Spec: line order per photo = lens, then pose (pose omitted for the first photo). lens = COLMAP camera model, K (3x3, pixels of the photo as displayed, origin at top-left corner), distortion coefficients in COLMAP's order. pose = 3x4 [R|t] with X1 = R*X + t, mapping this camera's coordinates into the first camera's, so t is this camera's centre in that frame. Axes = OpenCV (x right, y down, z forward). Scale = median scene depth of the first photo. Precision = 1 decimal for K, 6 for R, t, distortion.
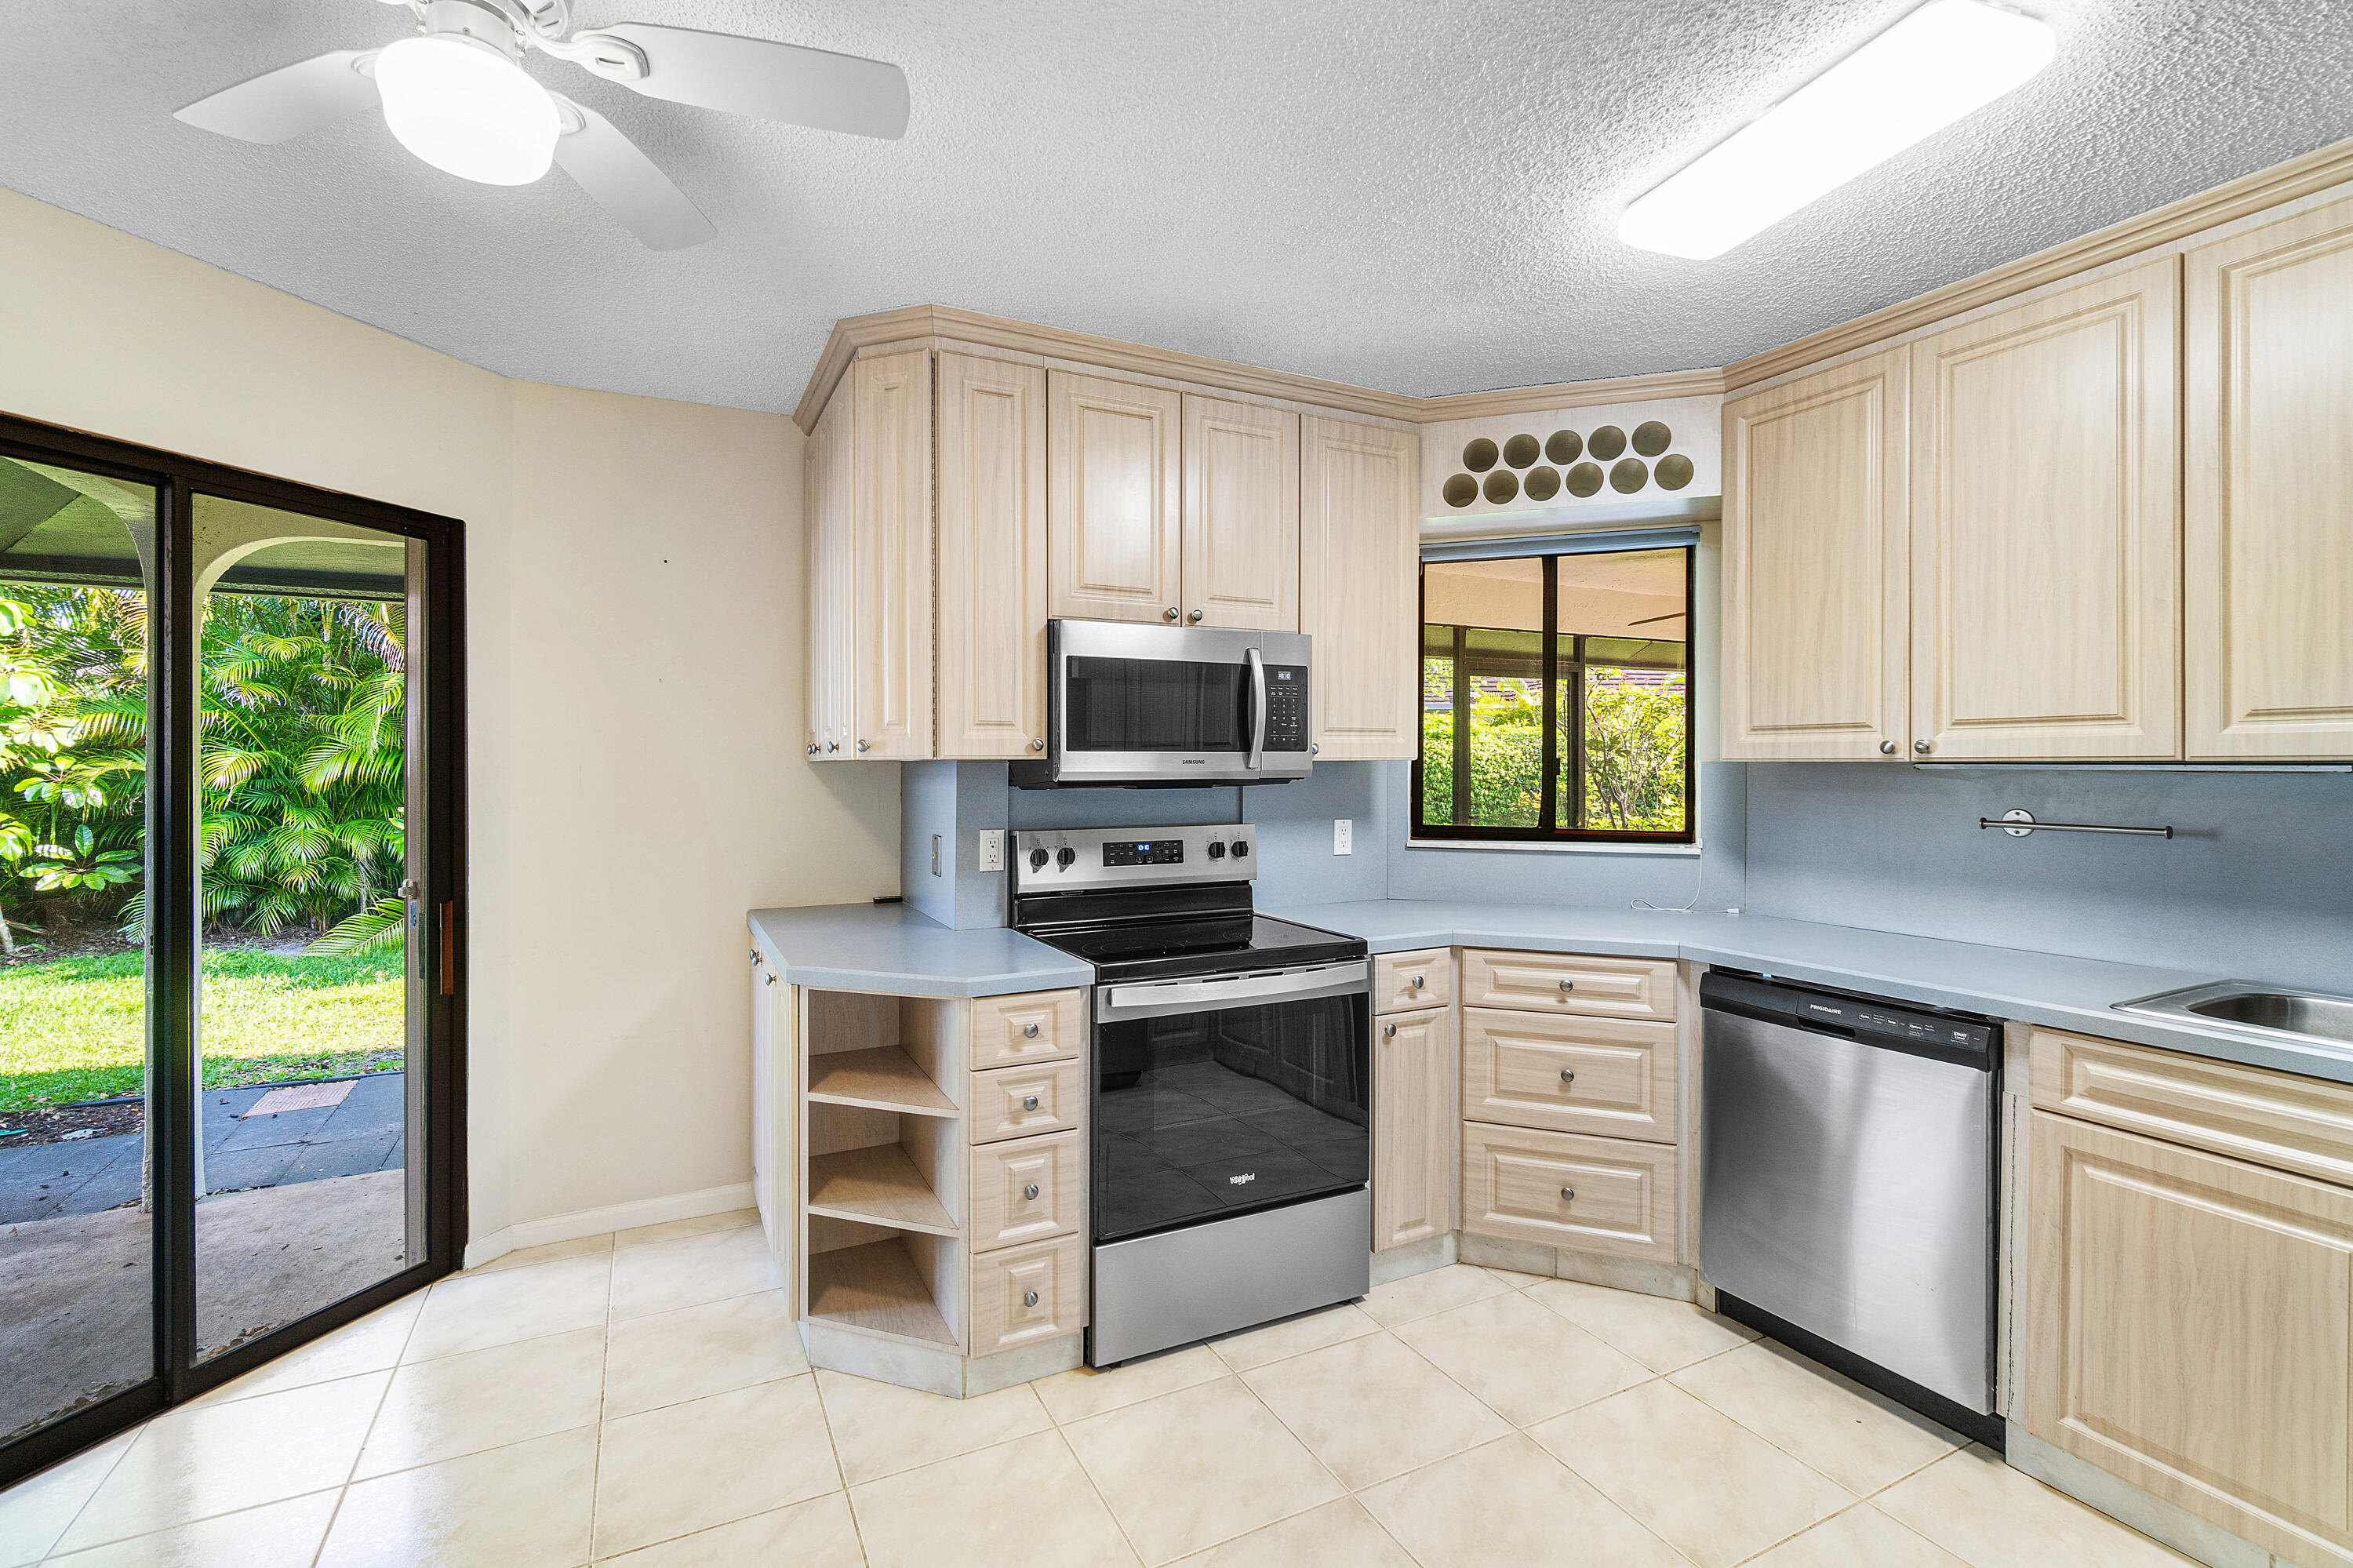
lens RADIAL K [[1065.1, 0, 1119.0], [0, 1065.1, 755.6], [0, 0, 1]] dist [0.000068, -0.000055]
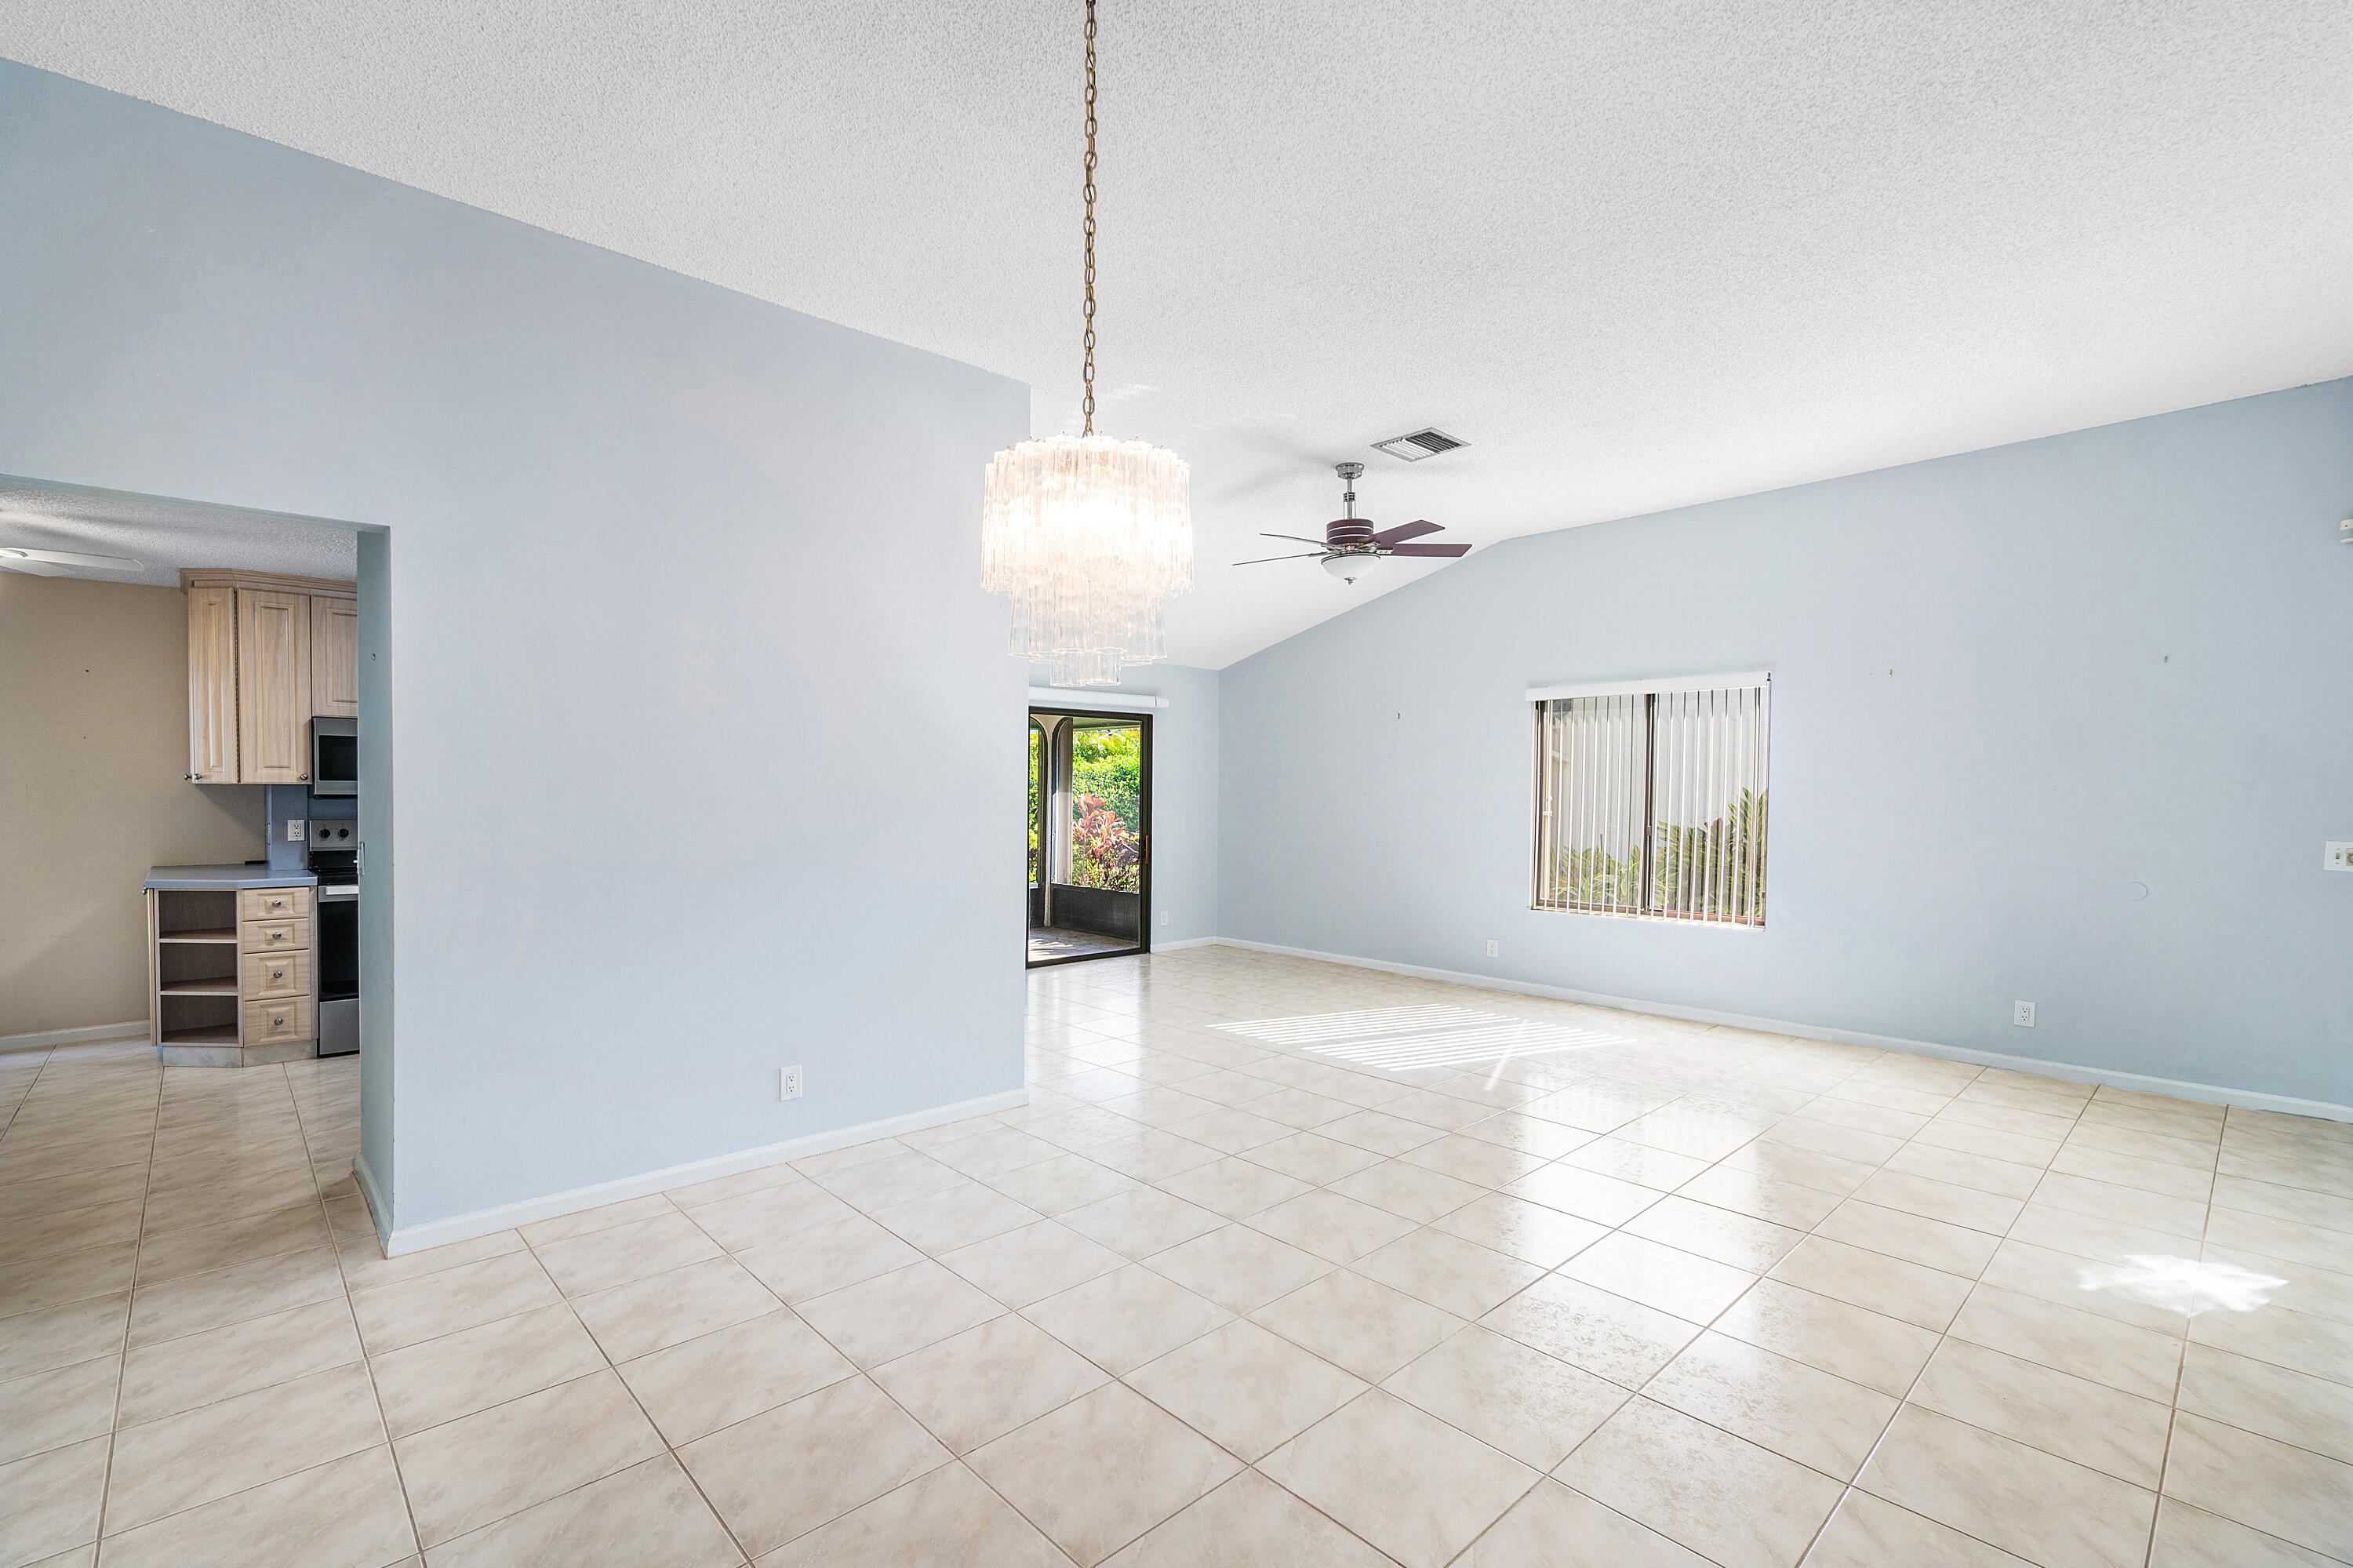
lens RADIAL K [[1096.6, 0, 1175.9], [0, 1096.6, 811.9], [0, 0, 1]] dist [0.001353, 0.000229]
pose [[0.947764, 0.001796, 0.318967, 0.850780], [-0.010665, 0.999604, 0.026058, -0.016277], [-0.318794, -0.028099, 0.947408, -1.569661]]
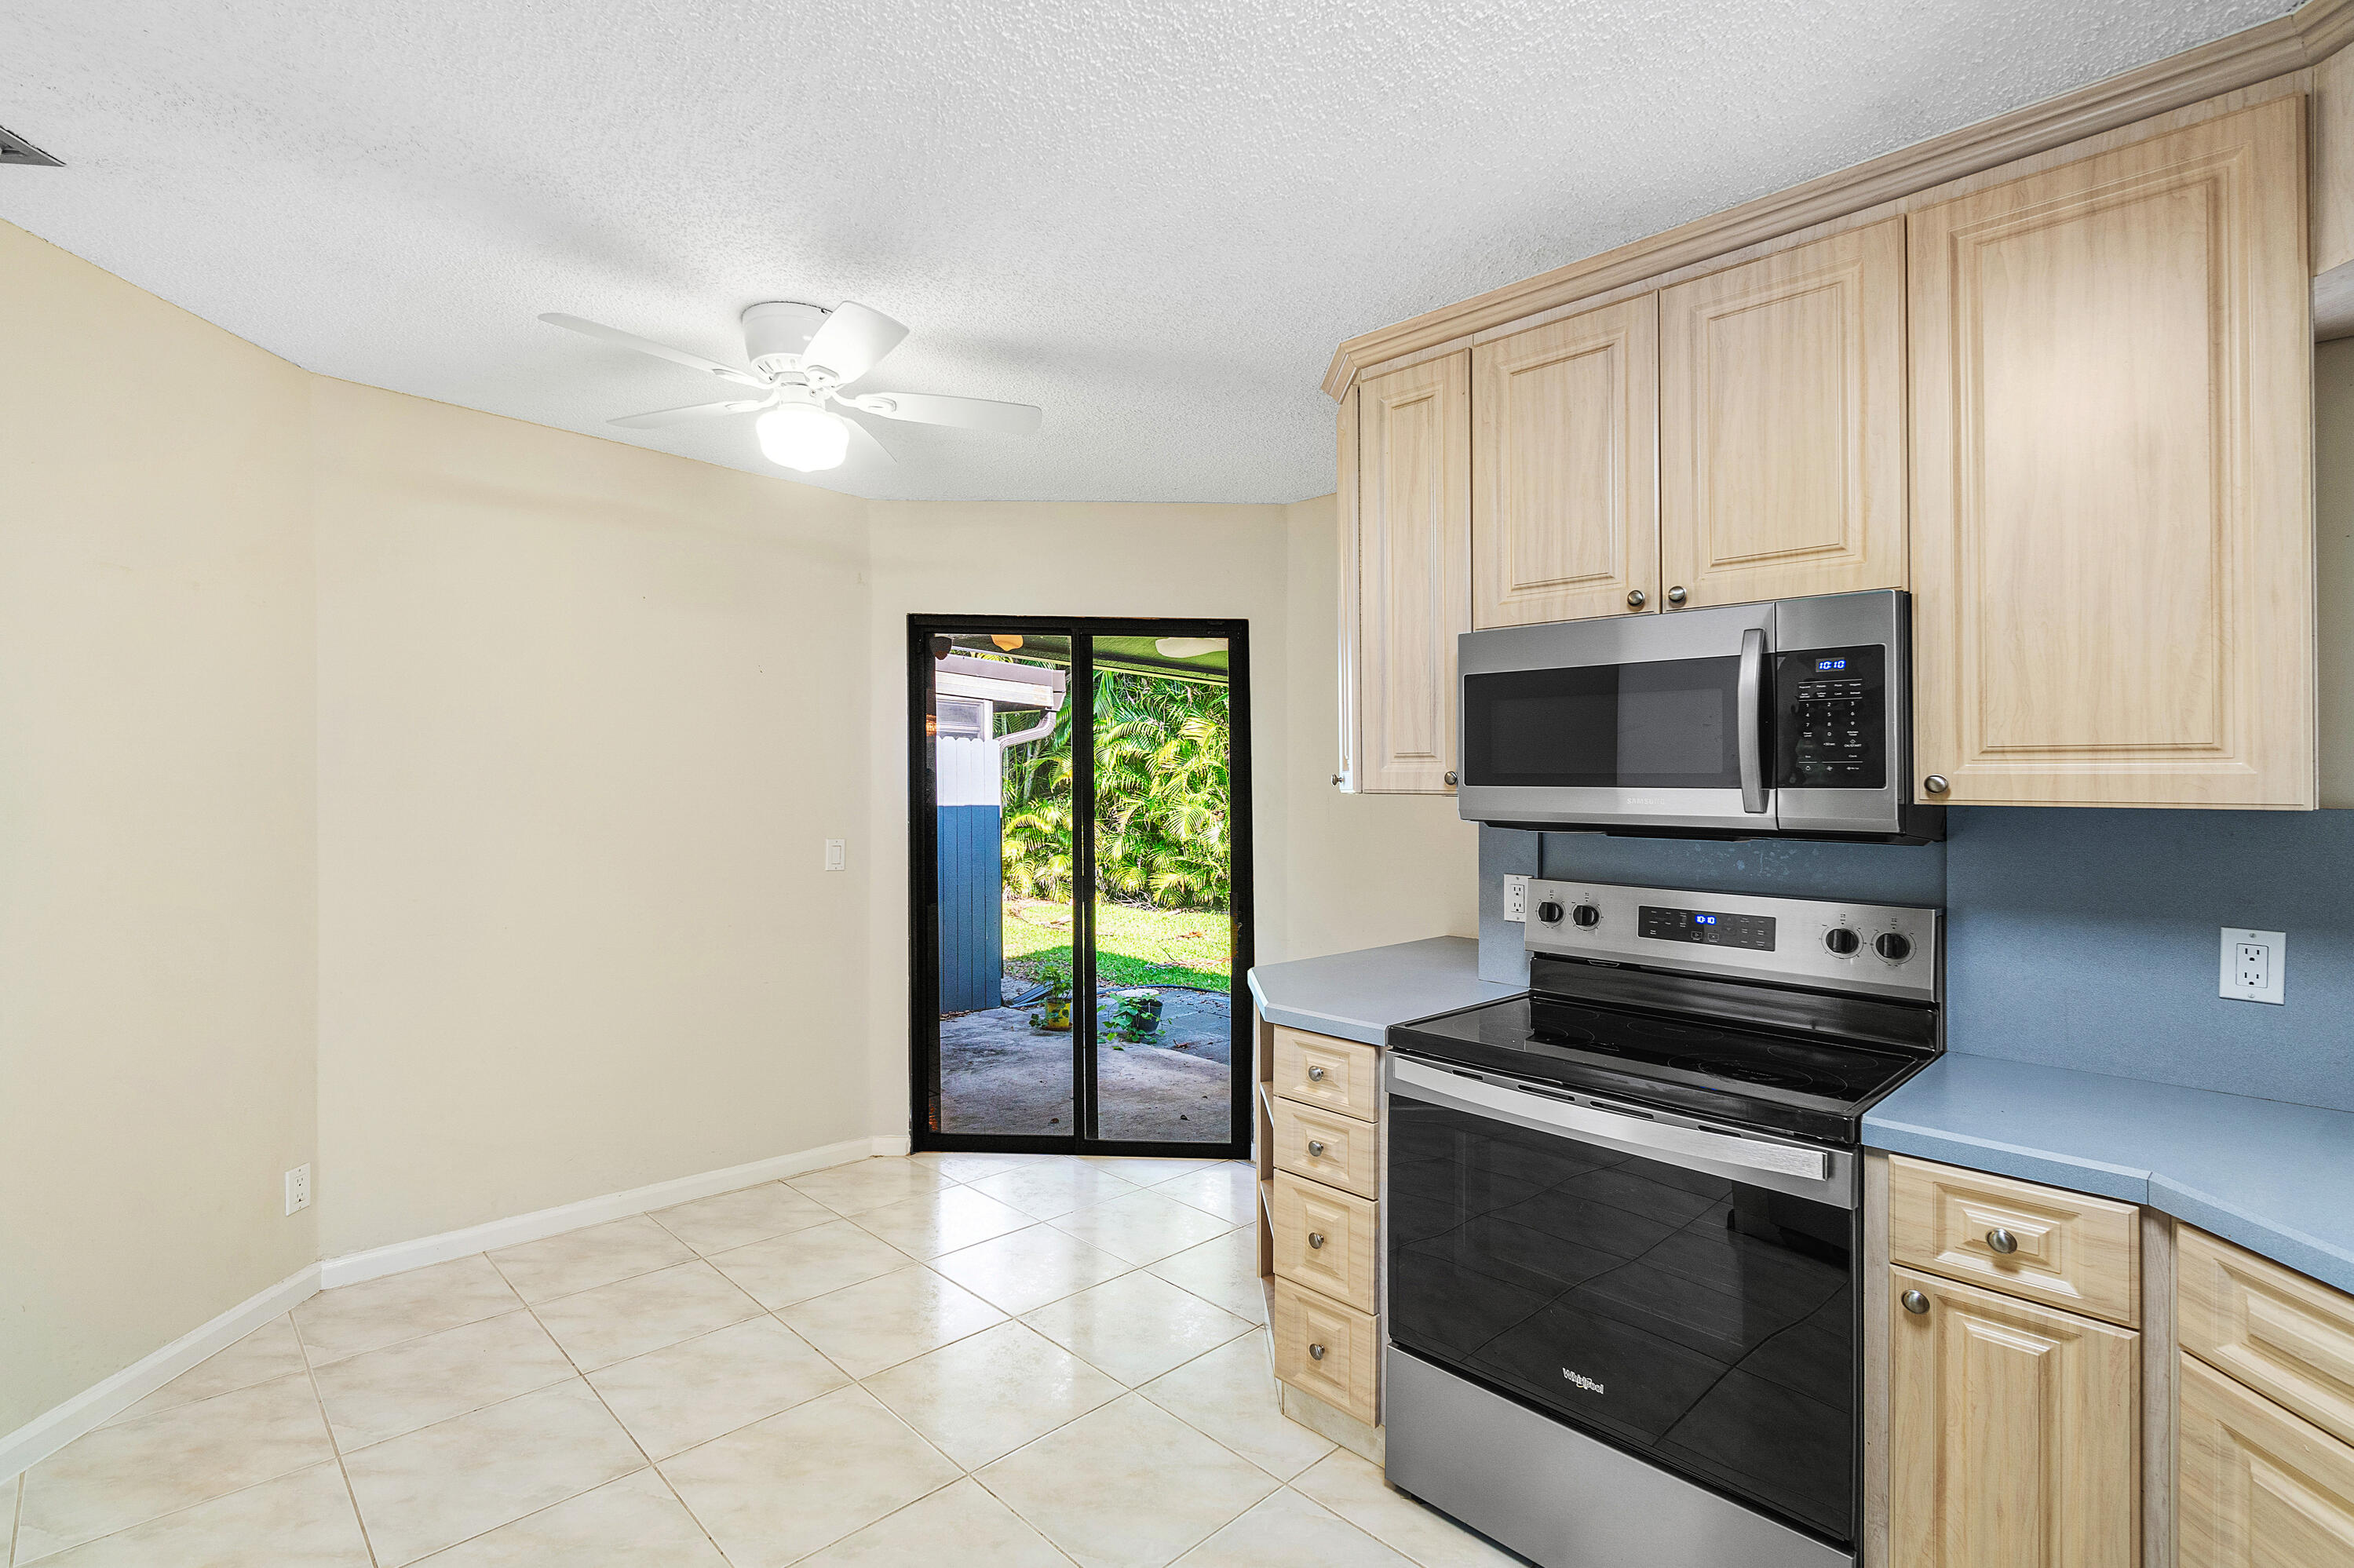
lens RADIAL K [[1043.3, 0, 1174.9], [0, 1043.3, 794.0], [0, 0, 1]] dist [0.000037, 0.000032]
pose [[0.329923, 0.011231, -0.943941, 0.659075], [-0.011105, 0.999906, 0.008015, -0.001179], [0.943943, 0.007838, 0.330016, 0.486742]]
